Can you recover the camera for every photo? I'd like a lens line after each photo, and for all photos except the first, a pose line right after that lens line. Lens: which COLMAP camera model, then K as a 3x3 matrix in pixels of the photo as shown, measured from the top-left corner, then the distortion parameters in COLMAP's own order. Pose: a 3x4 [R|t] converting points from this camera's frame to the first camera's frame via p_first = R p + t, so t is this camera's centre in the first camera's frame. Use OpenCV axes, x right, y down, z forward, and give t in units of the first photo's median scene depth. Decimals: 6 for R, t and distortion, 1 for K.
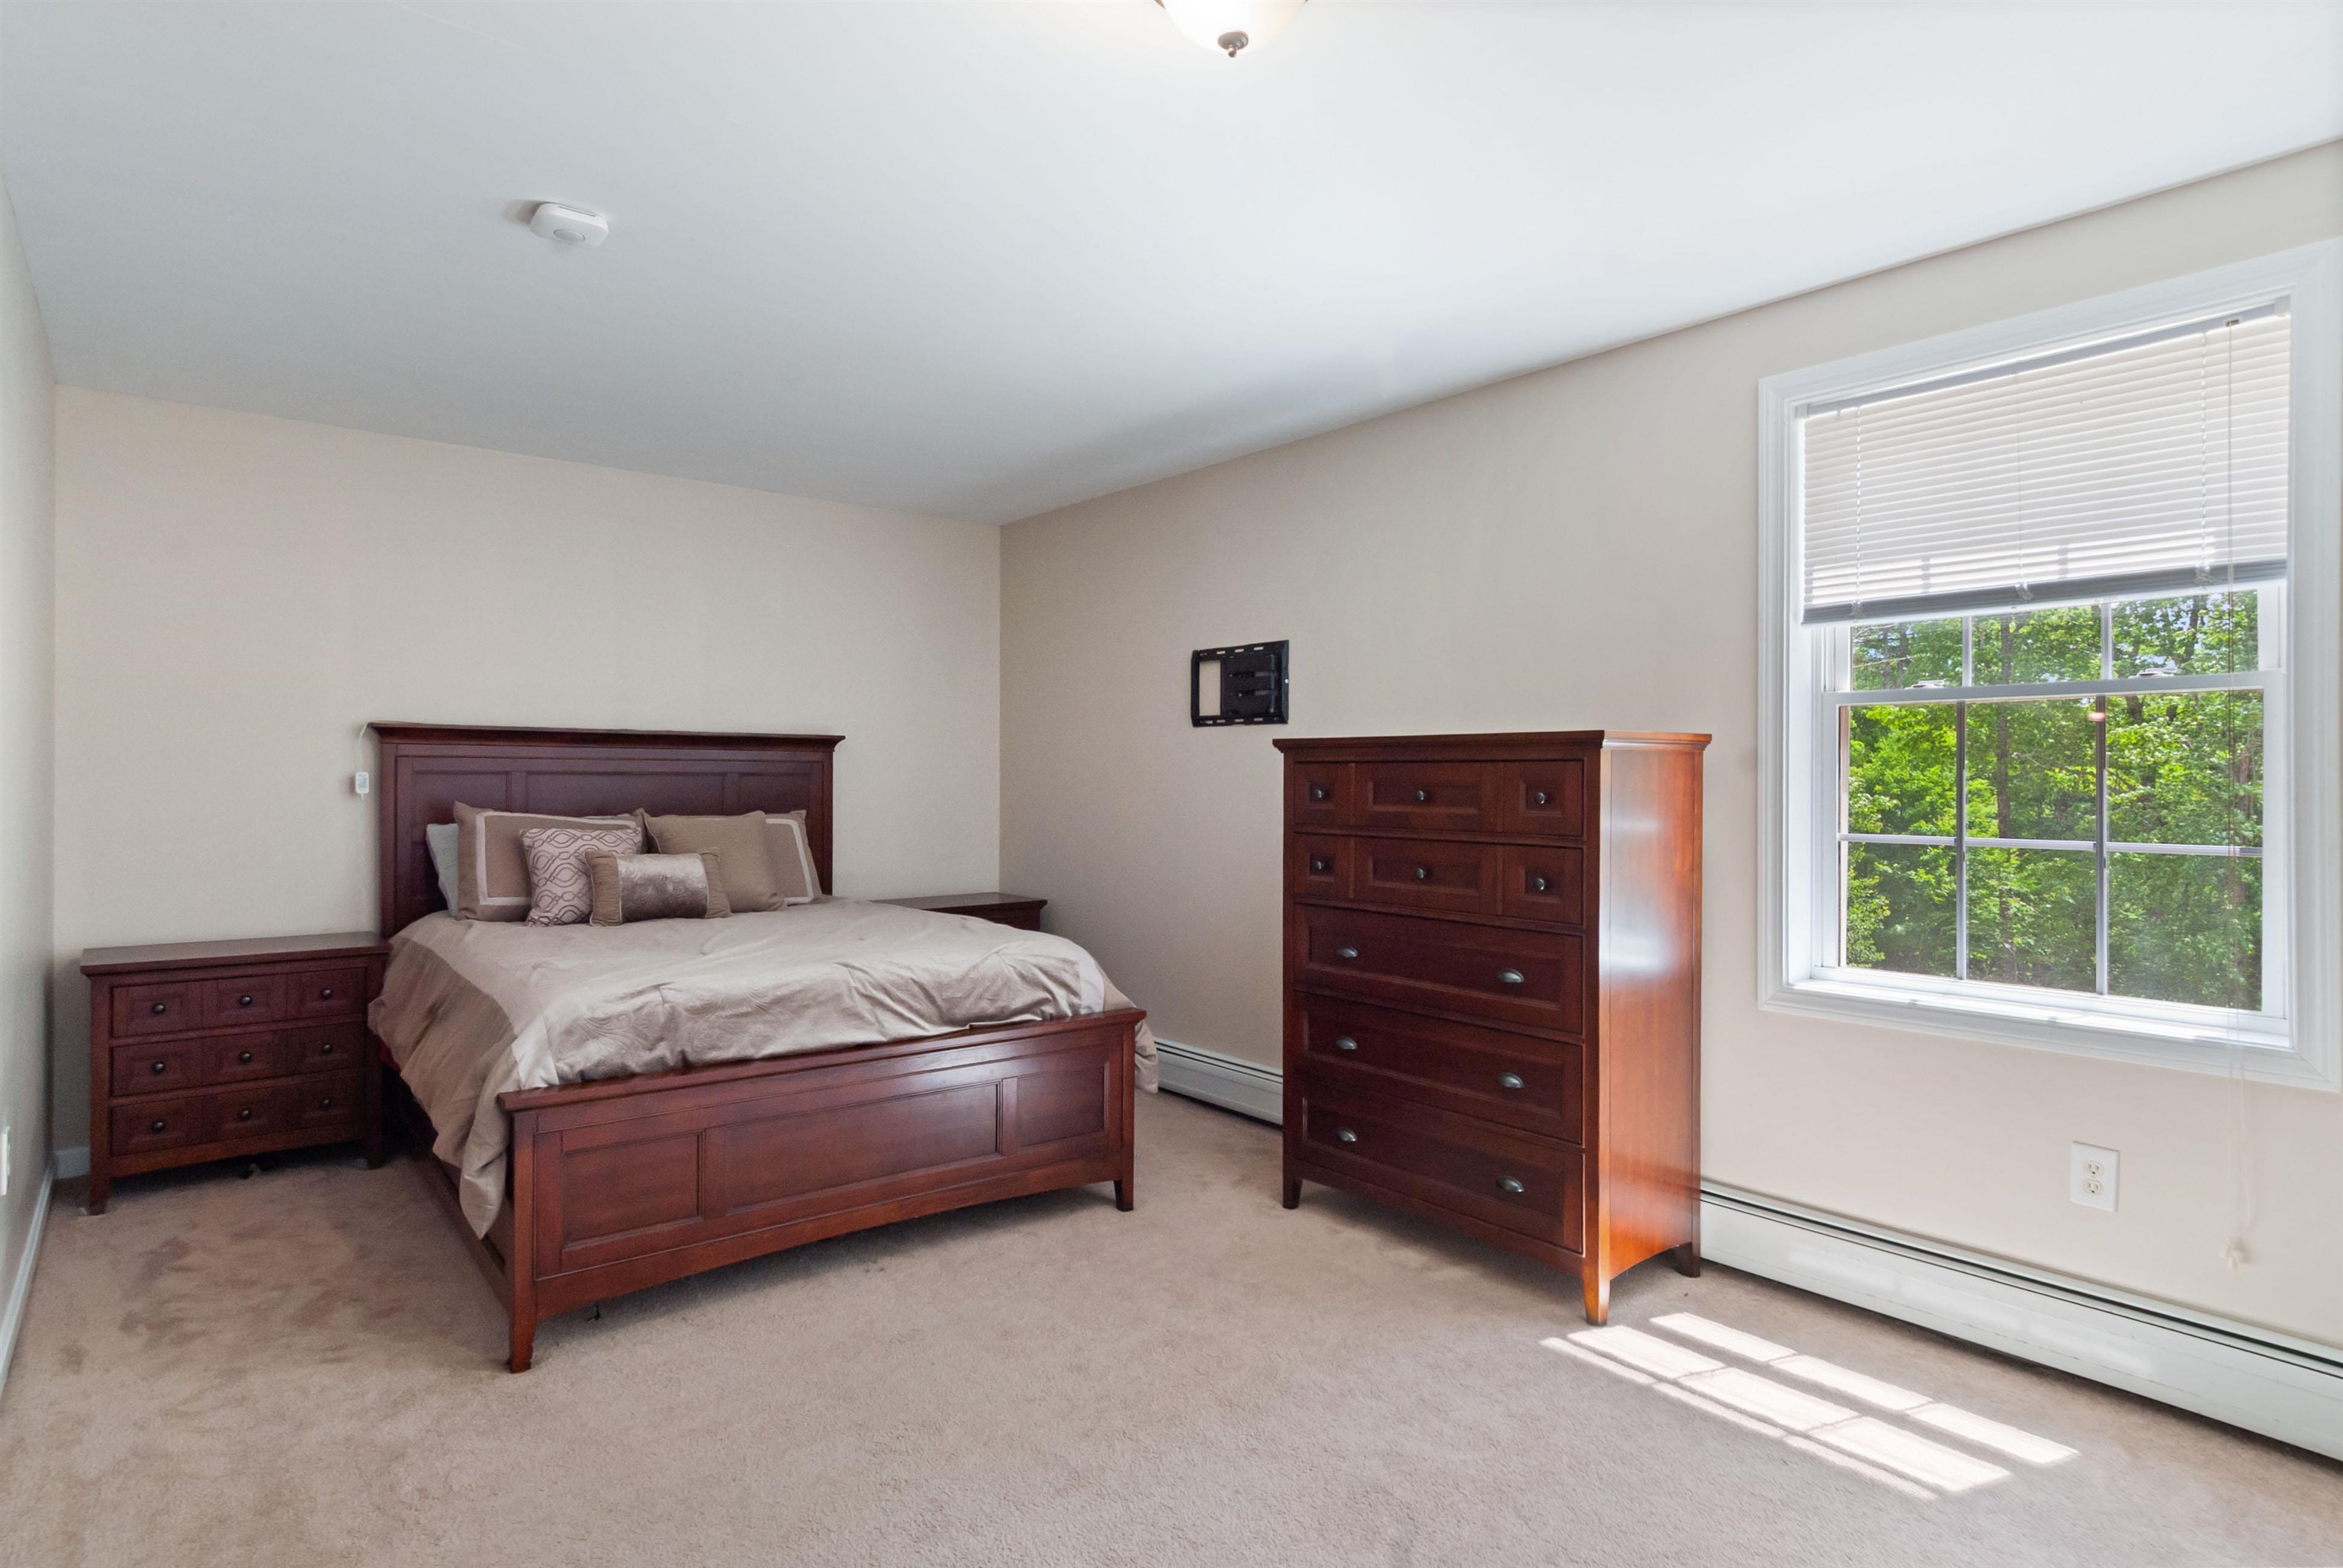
lens RADIAL K [[1246.3, 0, 1177.4], [0, 1246.3, 780.3], [0, 0, 1]] dist [-0.016619, -0.000396]
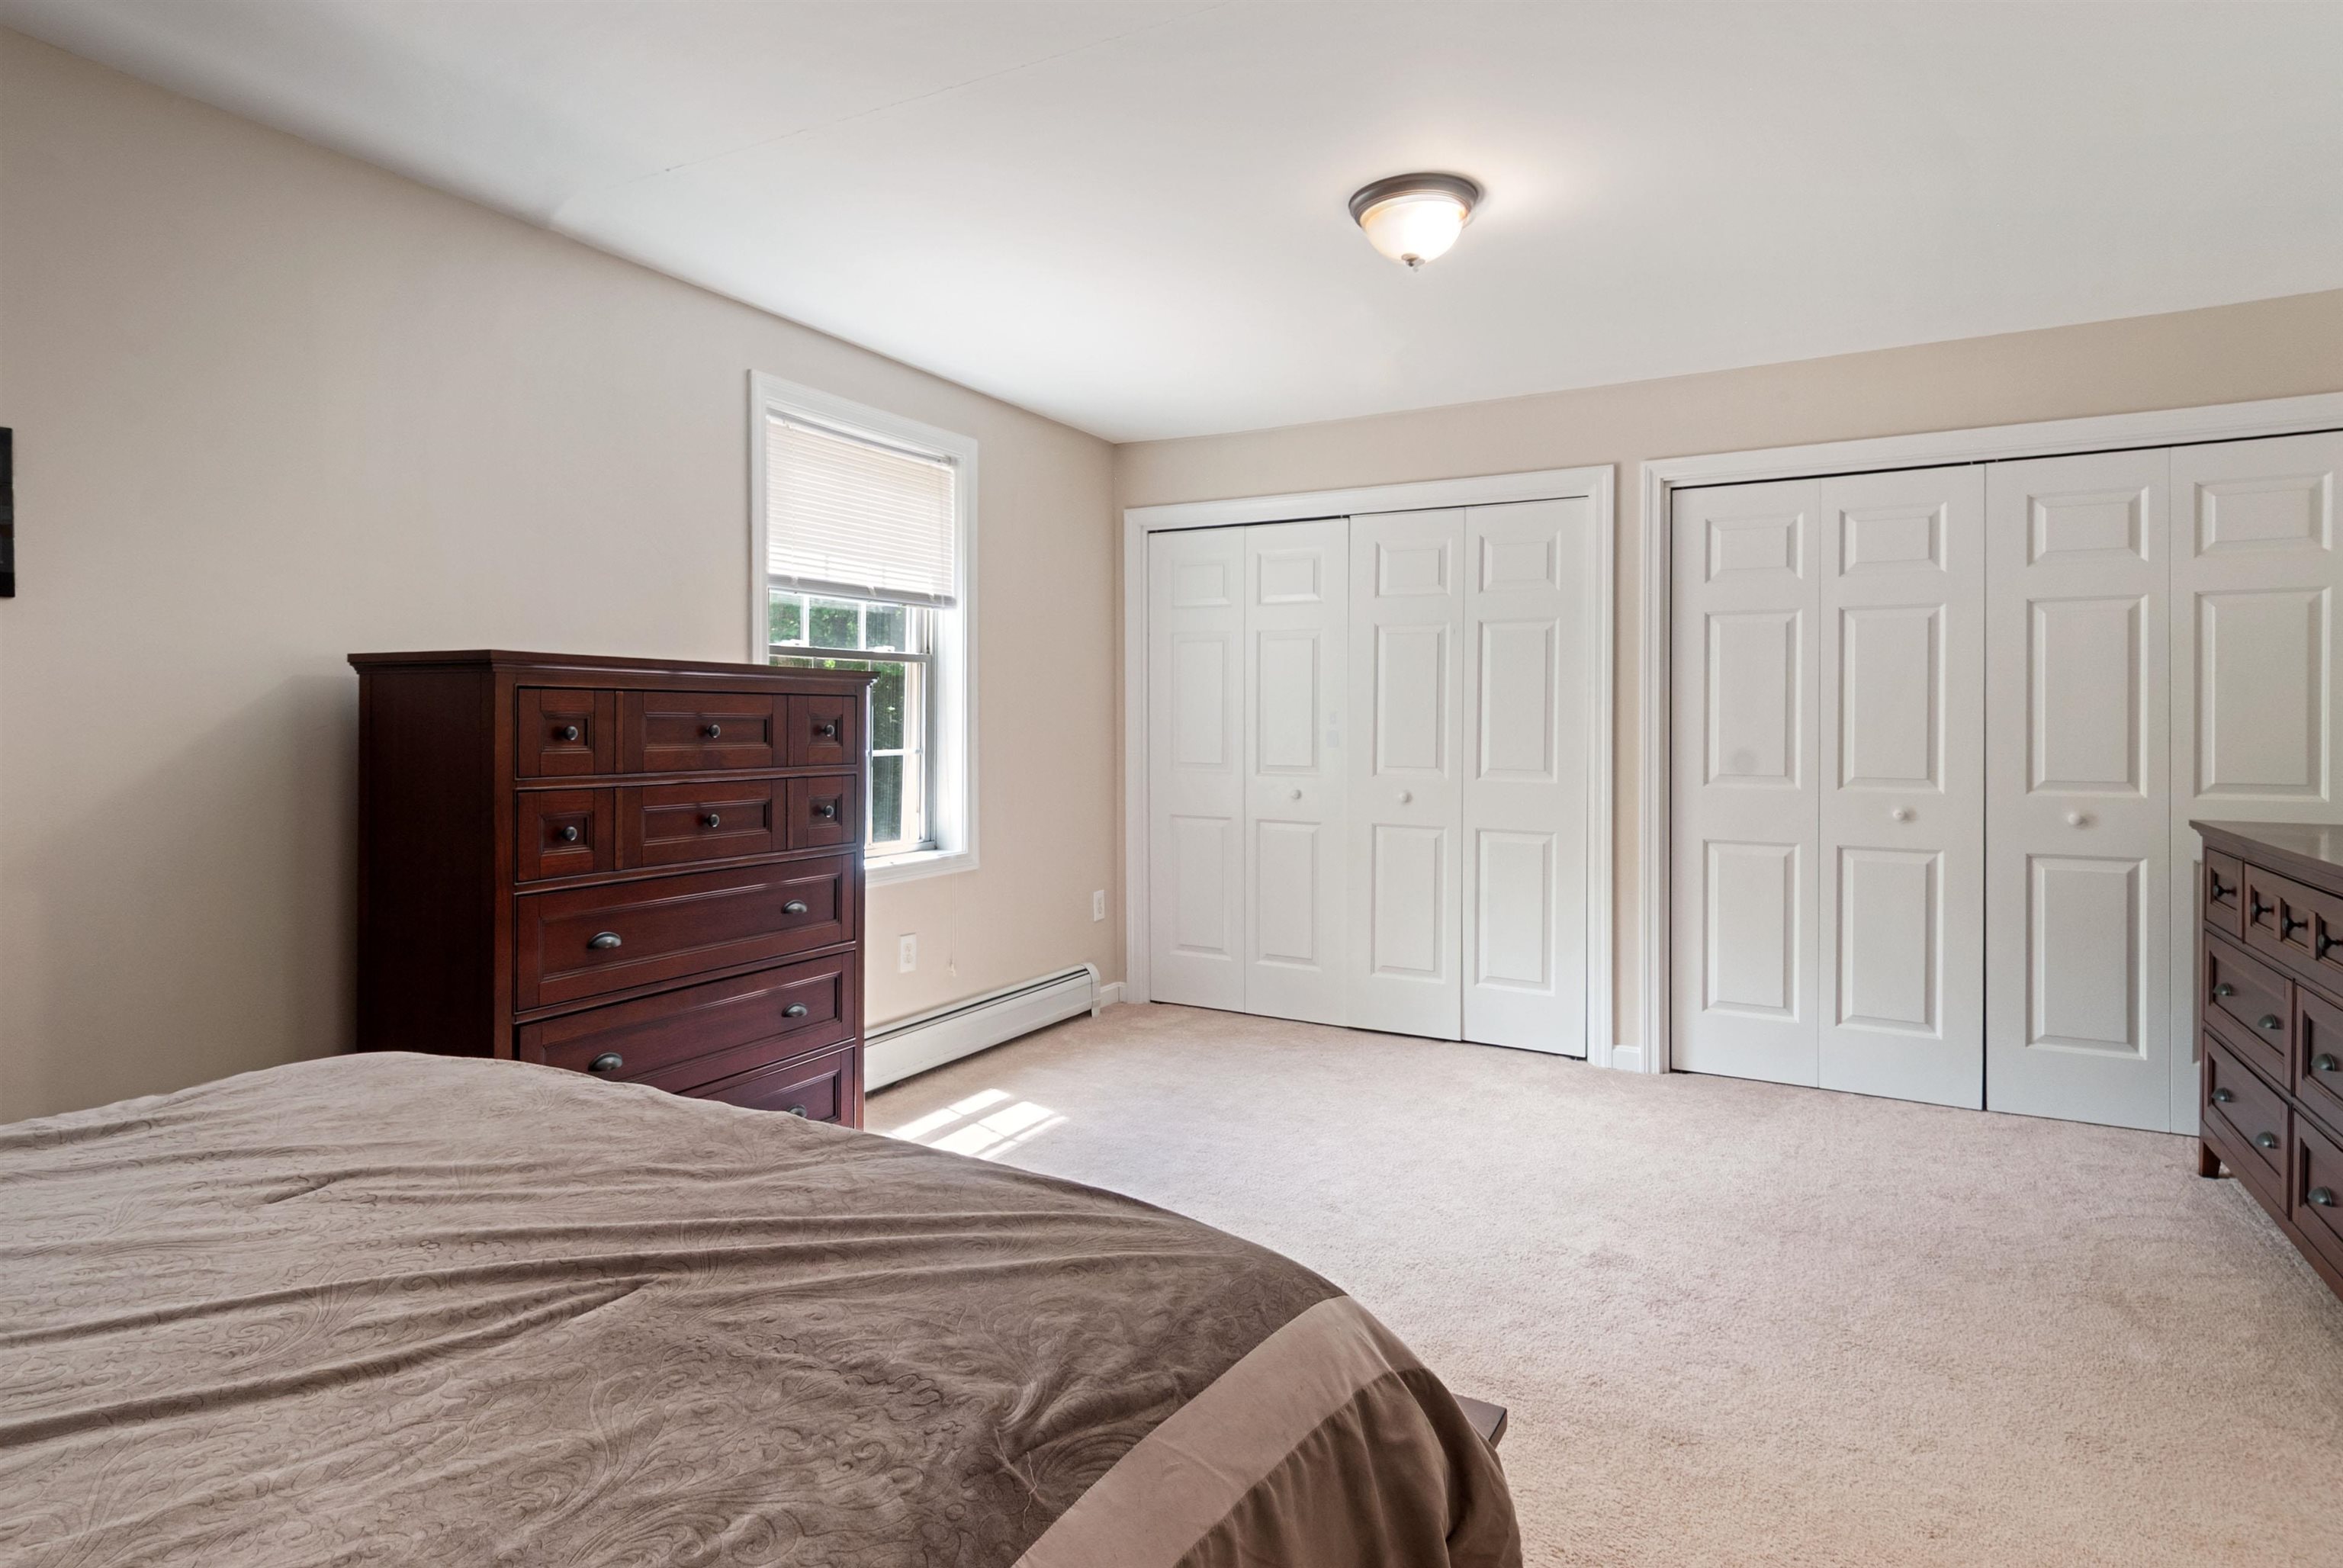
lens RADIAL K [[1246.9, 0, 1173.6], [0, 1246.9, 715.3], [0, 0, 1]] dist [-0.000152, -0.000033]
pose [[-0.360896, -0.005687, 0.932589, -0.896017], [-0.000606, 0.999983, 0.005863, -0.007145], [-0.932606, 0.001551, -0.360893, 1.198189]]
